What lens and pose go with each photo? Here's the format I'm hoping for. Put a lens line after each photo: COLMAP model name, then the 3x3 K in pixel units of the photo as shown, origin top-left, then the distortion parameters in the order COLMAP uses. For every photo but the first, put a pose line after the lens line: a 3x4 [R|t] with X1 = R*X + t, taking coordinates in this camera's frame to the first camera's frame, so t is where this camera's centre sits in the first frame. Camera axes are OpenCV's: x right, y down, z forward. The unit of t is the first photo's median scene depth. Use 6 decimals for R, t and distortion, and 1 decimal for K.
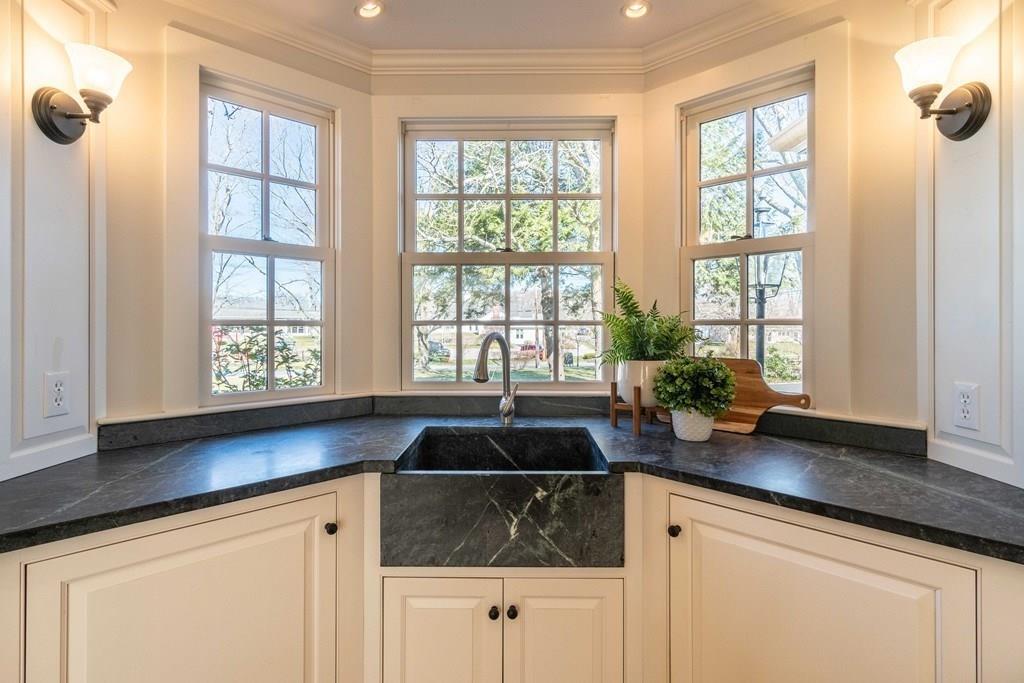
lens RADIAL K [[517.6, 0, 516.9], [0, 517.6, 324.0], [0, 0, 1]] dist [0.006055, 0.002841]
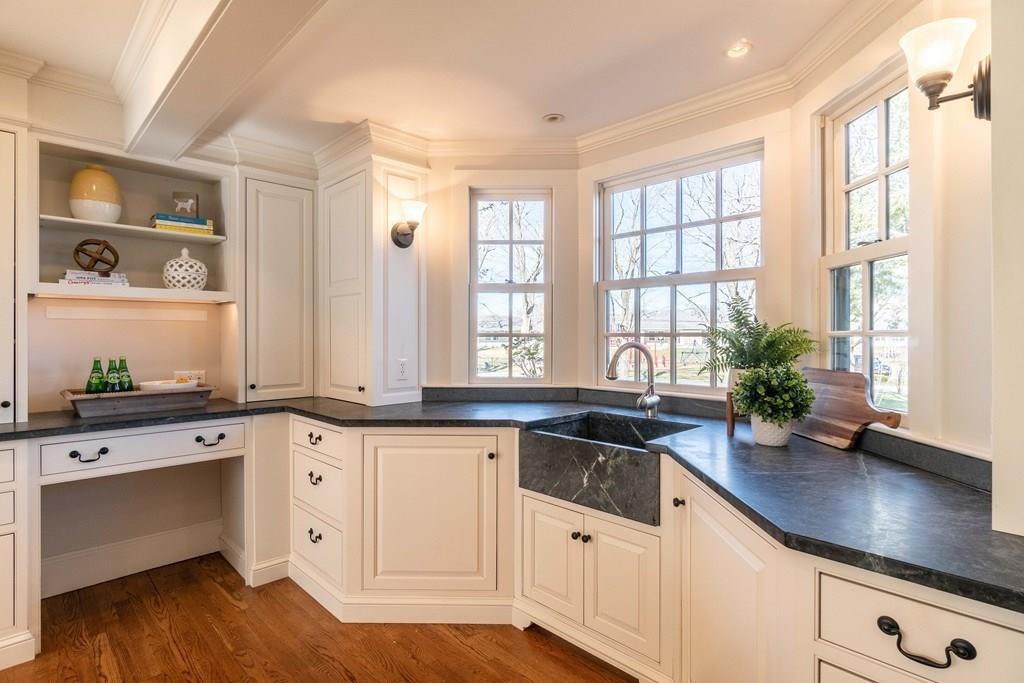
lens RADIAL K [[517.6, 0, 513.5], [0, 517.6, 336.4], [0, 0, 1]] dist [0.006055, 0.002841]
pose [[0.711935, 0.001360, -0.702244, 0.817392], [0.000201, 0.999998, 0.002140, -0.001379], [0.702245, -0.001665, 0.711933, -0.145309]]
